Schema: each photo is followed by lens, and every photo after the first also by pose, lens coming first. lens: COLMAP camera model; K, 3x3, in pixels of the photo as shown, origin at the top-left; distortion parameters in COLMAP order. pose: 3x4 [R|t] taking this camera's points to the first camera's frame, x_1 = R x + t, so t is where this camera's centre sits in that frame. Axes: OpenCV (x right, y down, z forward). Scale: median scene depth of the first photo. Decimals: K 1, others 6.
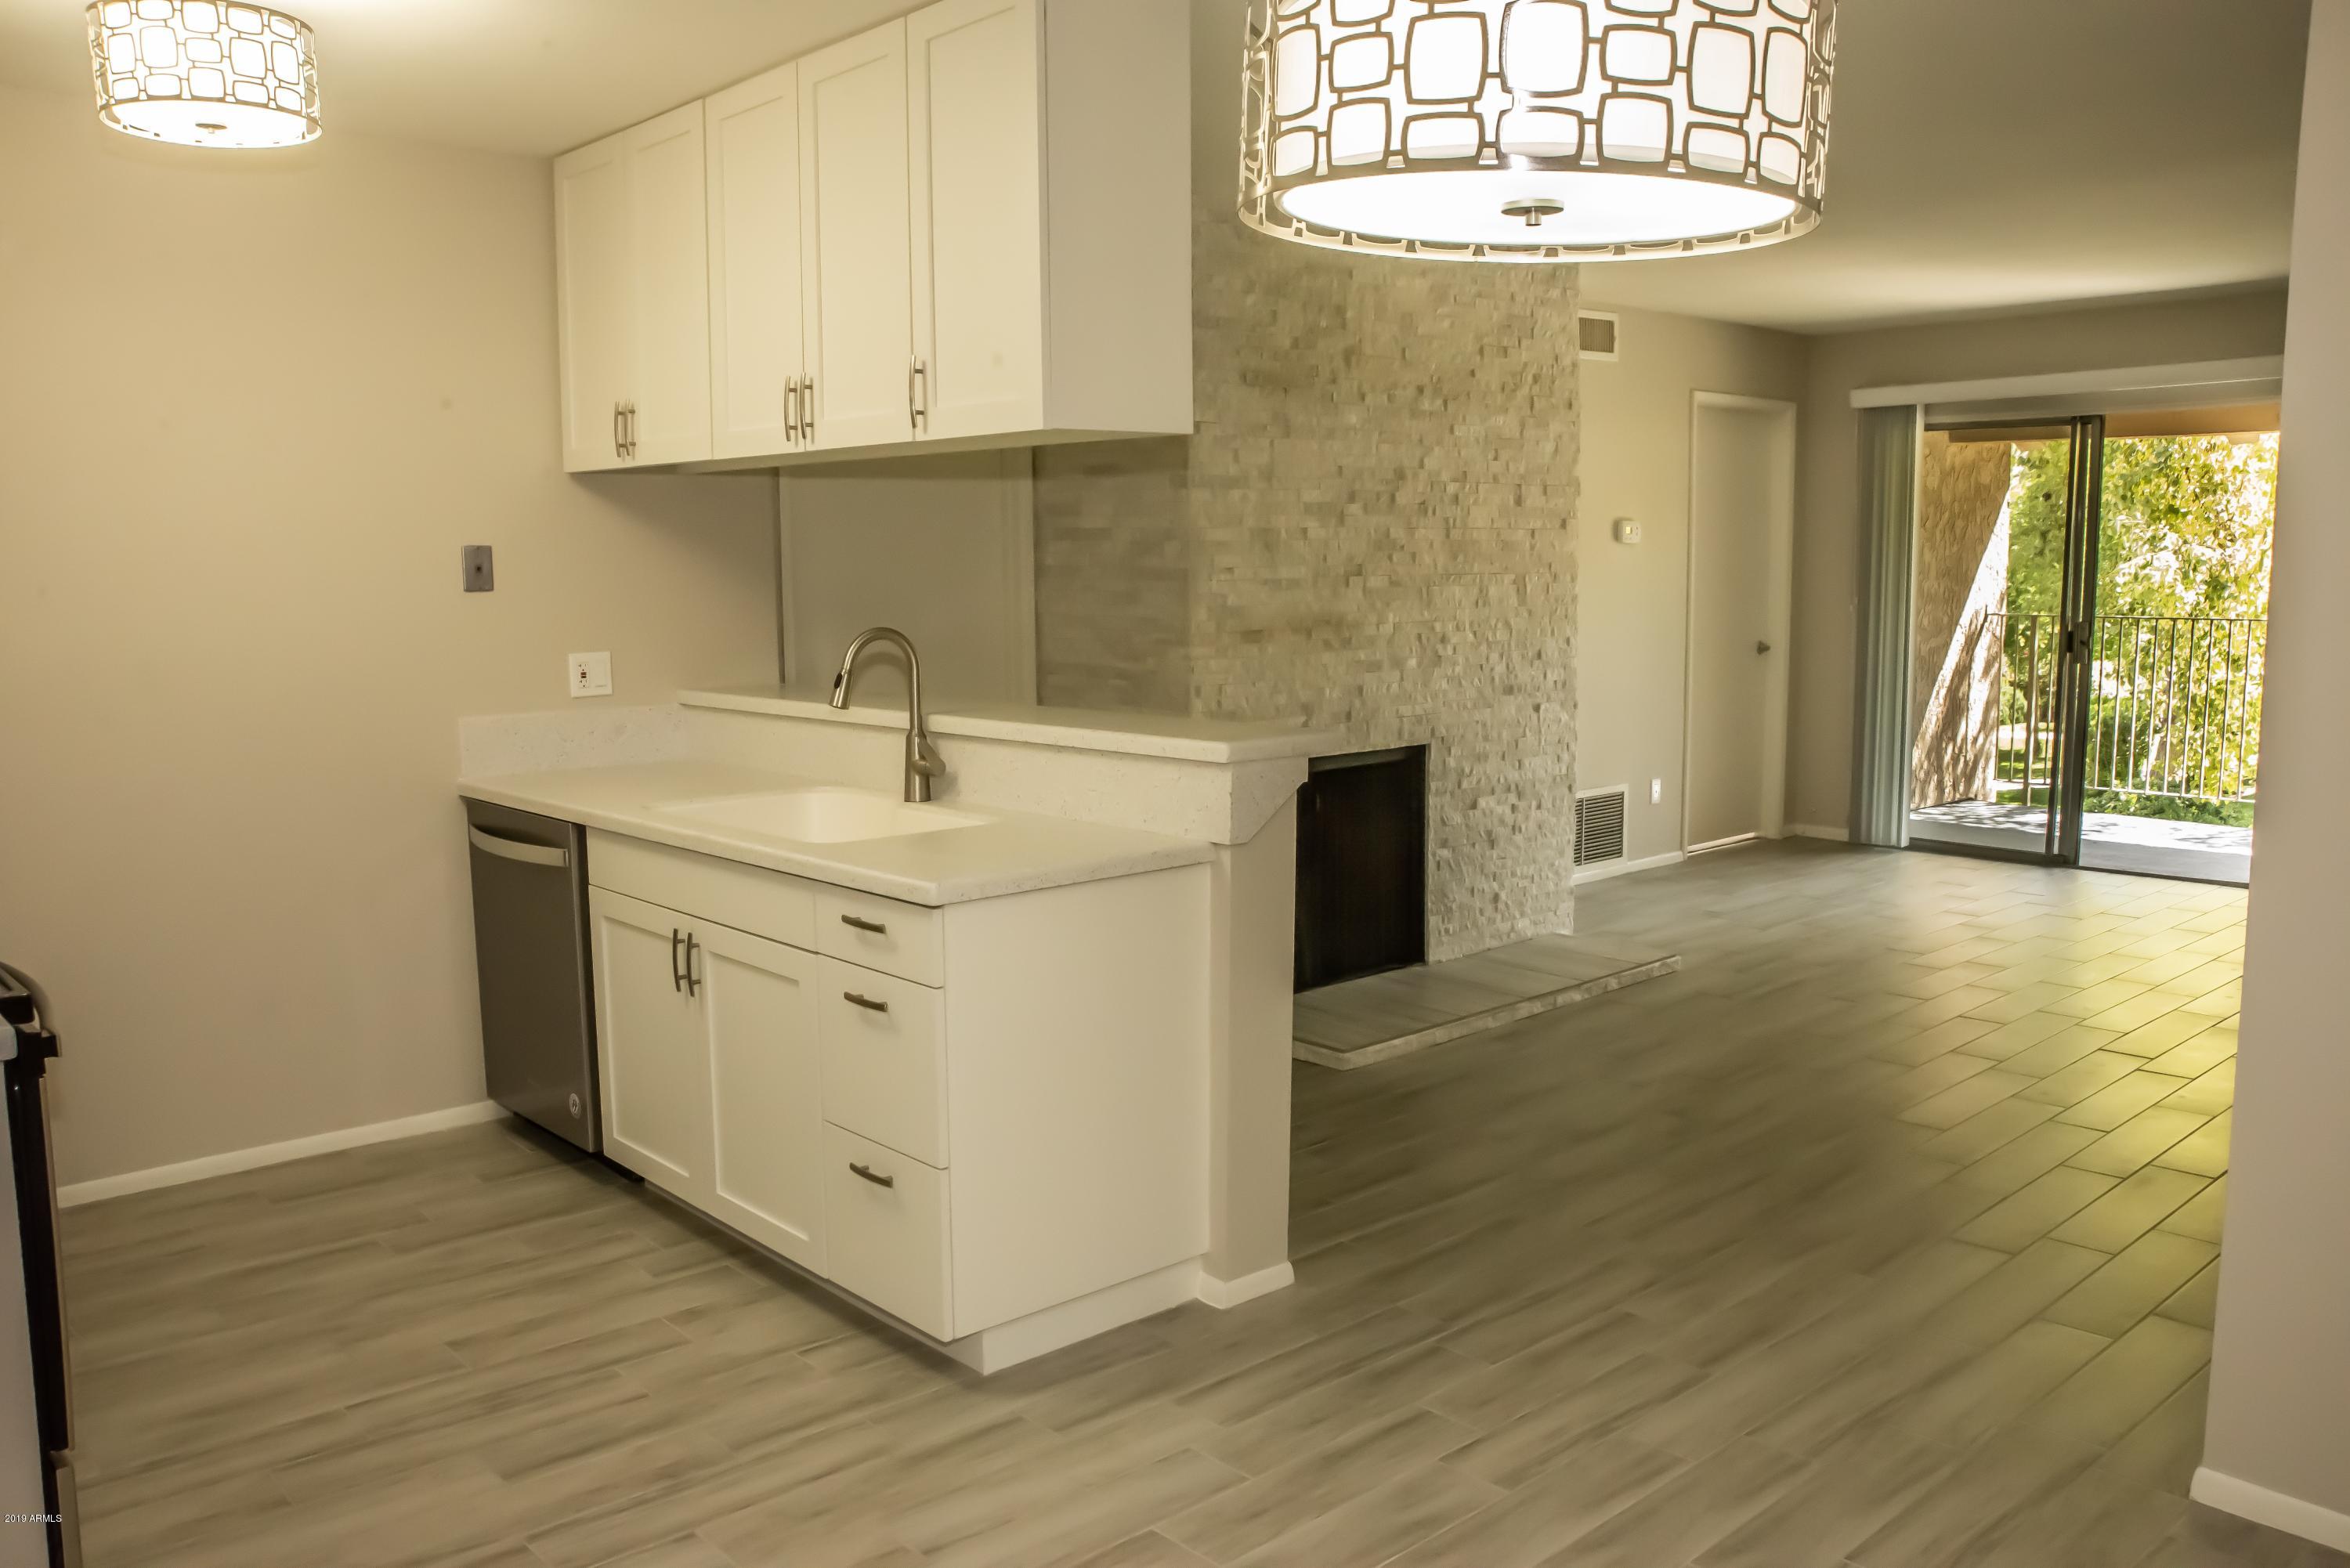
lens RADIAL K [[1830.6, 0, 1172.5], [0, 1830.6, 808.1], [0, 0, 1]] dist [-0.136997, 0.131340]
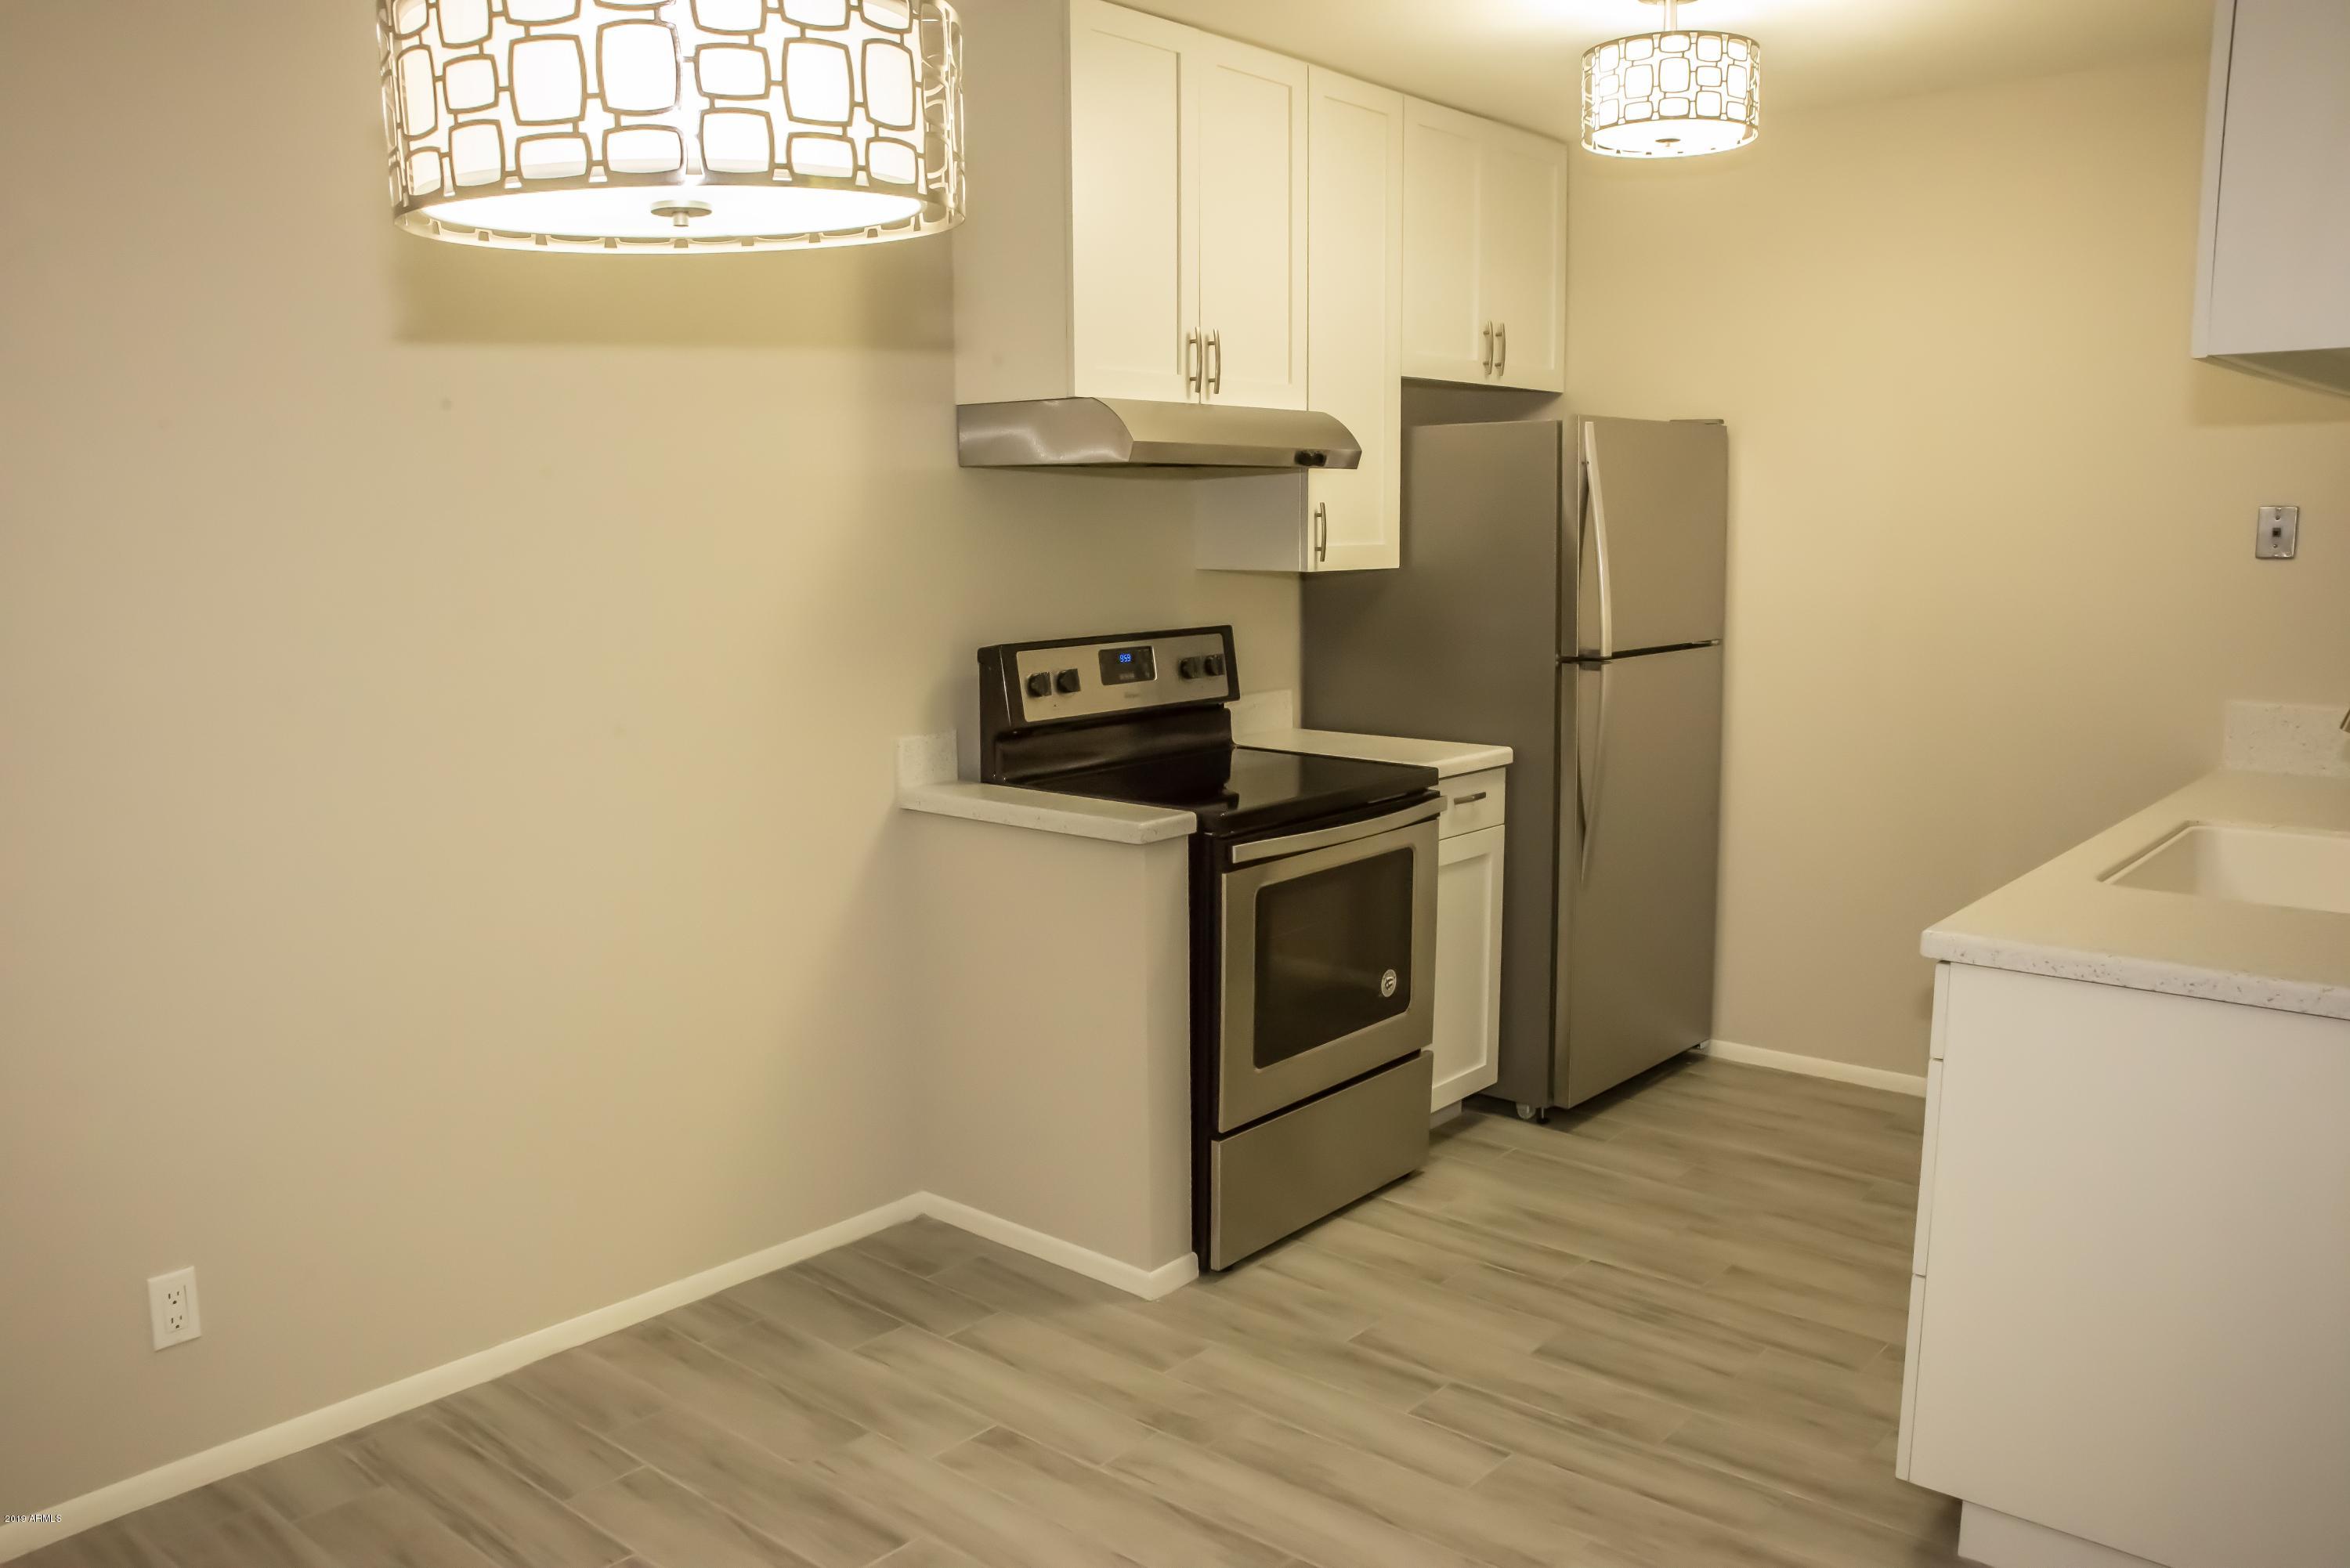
lens RADIAL K [[1830.6, 0, 1172.5], [0, 1830.6, 808.1], [0, 0, 1]] dist [-0.136997, 0.131340]
pose [[0.124815, 0.163686, -0.978585, 0.470149], [-0.131732, 0.980300, 0.147171, -0.067274], [0.983396, 0.110541, 0.143919, 0.421305]]
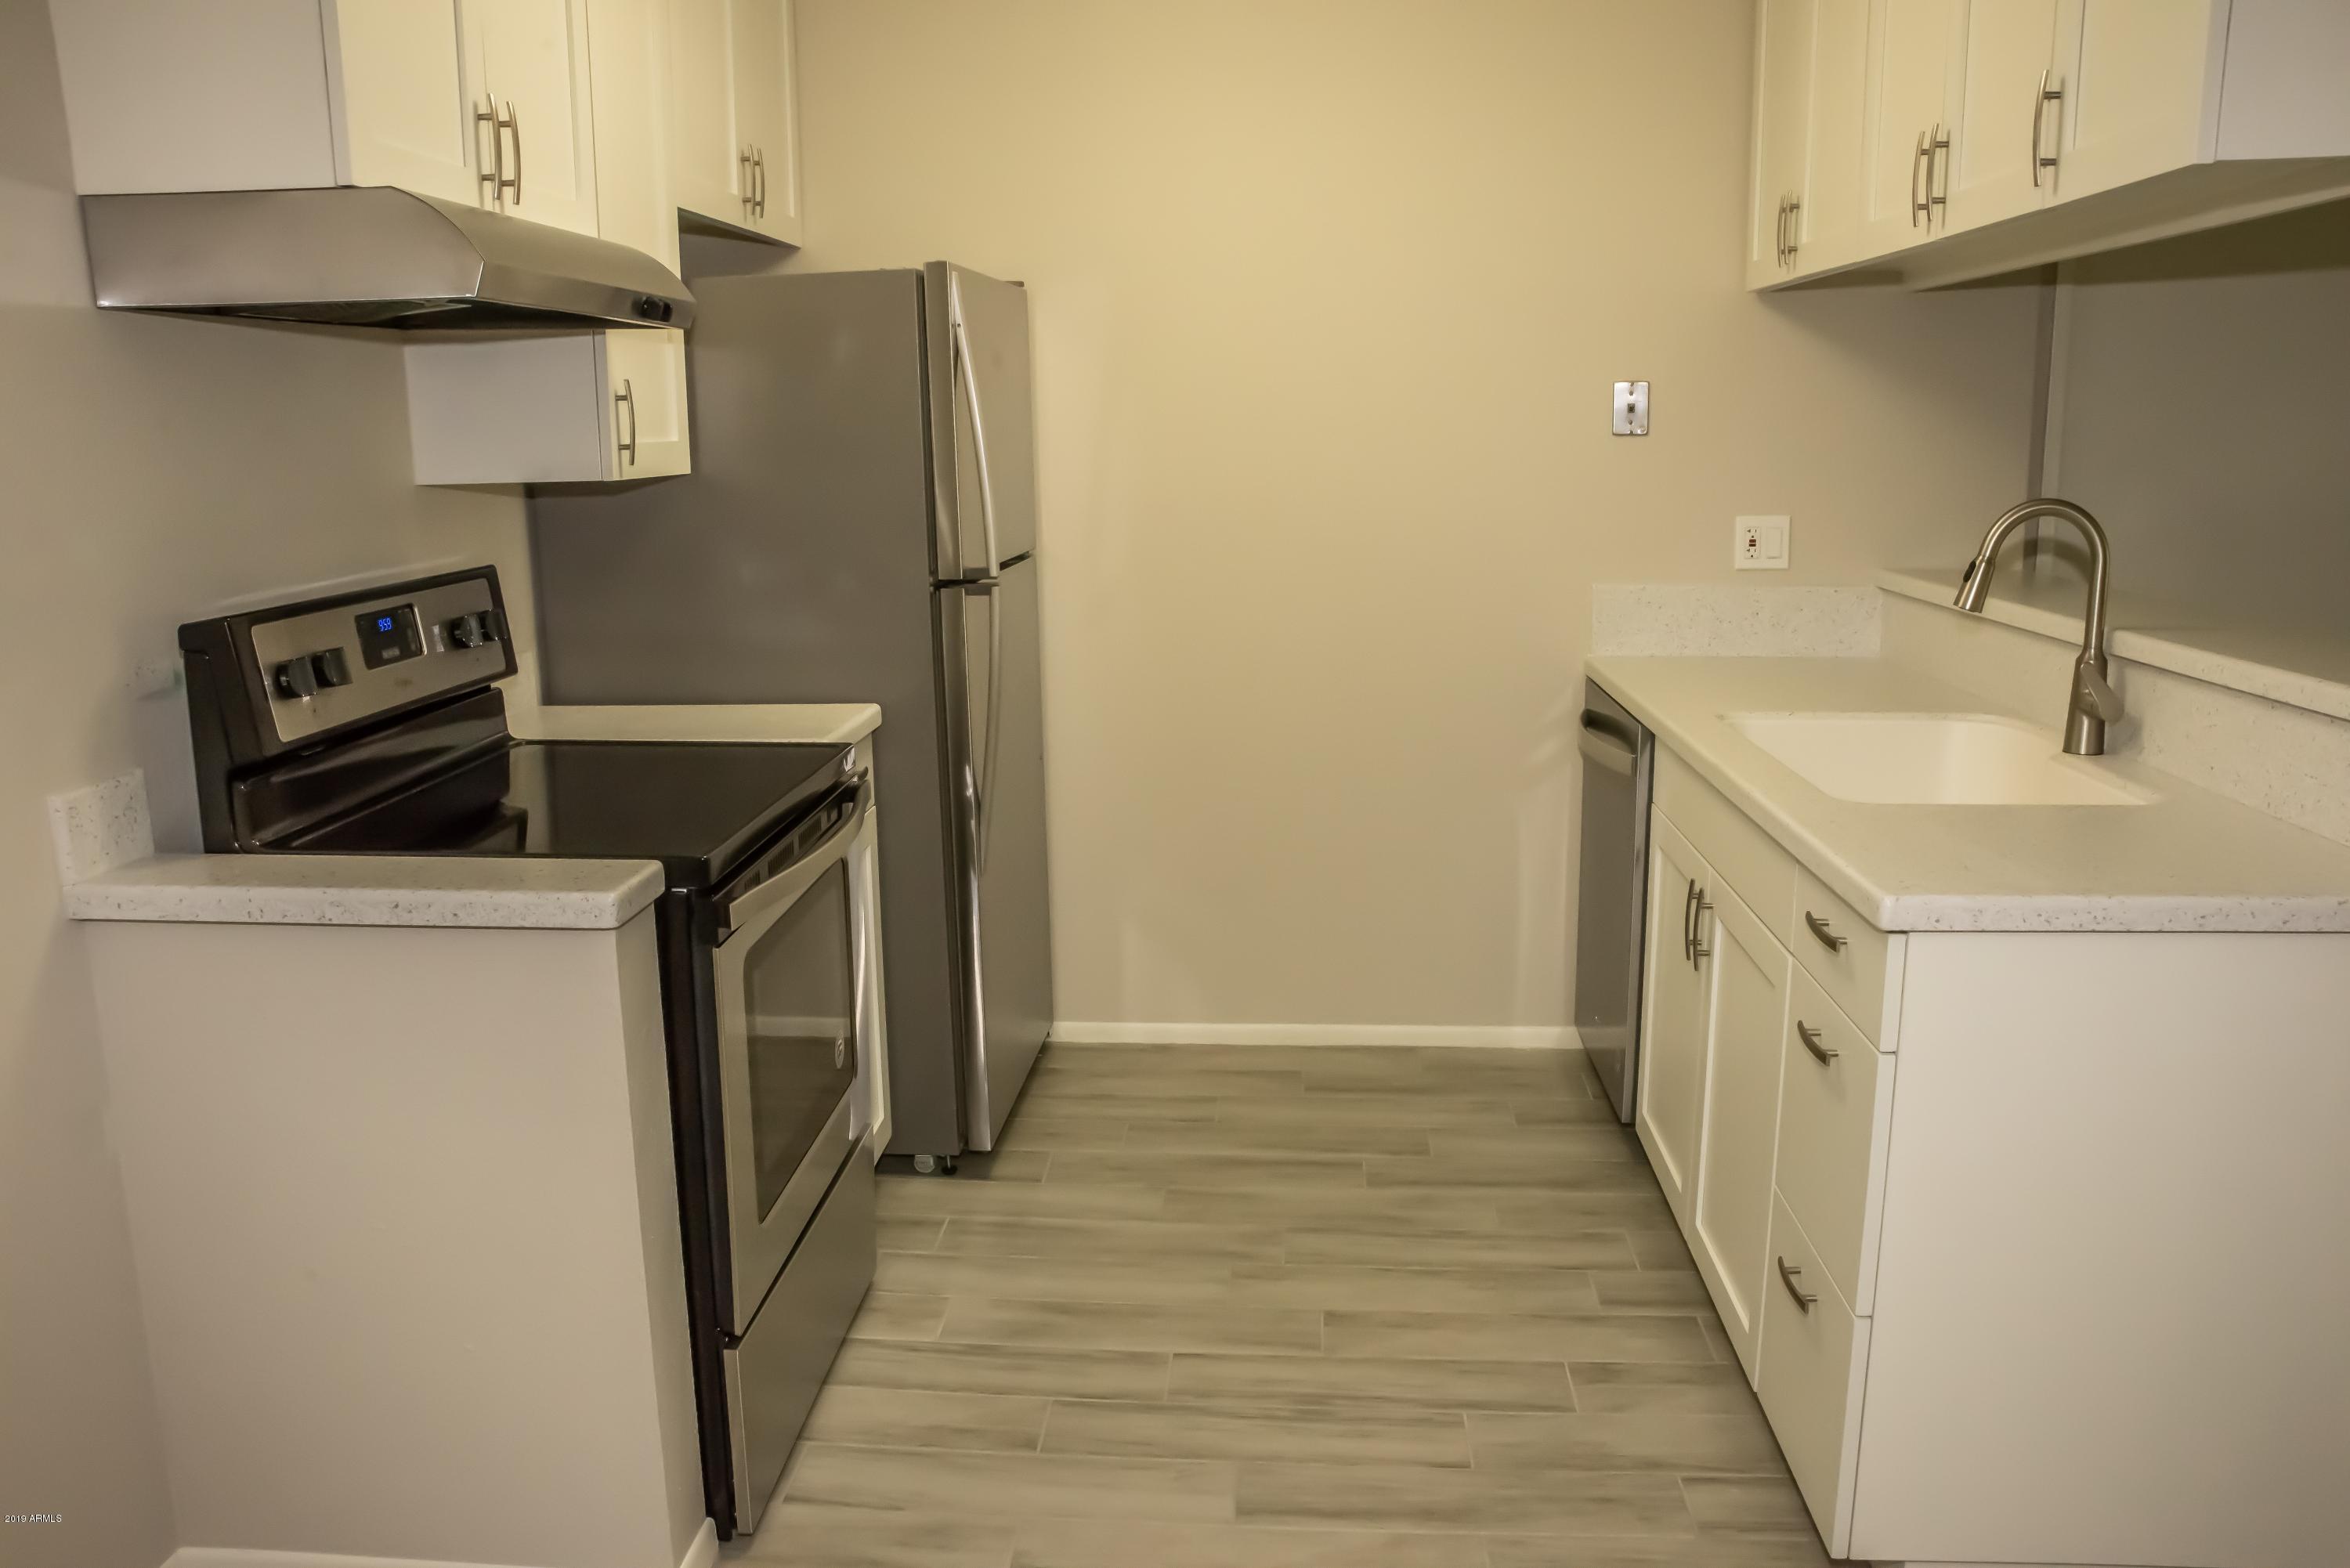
lens RADIAL K [[1830.6, 0, 1172.5], [0, 1830.6, 808.1], [0, 0, 1]] dist [-0.136997, 0.131340]
pose [[0.689386, 0.147819, -0.709152, 0.108943], [-0.092028, 0.988898, 0.116668, -0.031360], [0.718524, -0.015168, 0.695336, 0.292334]]
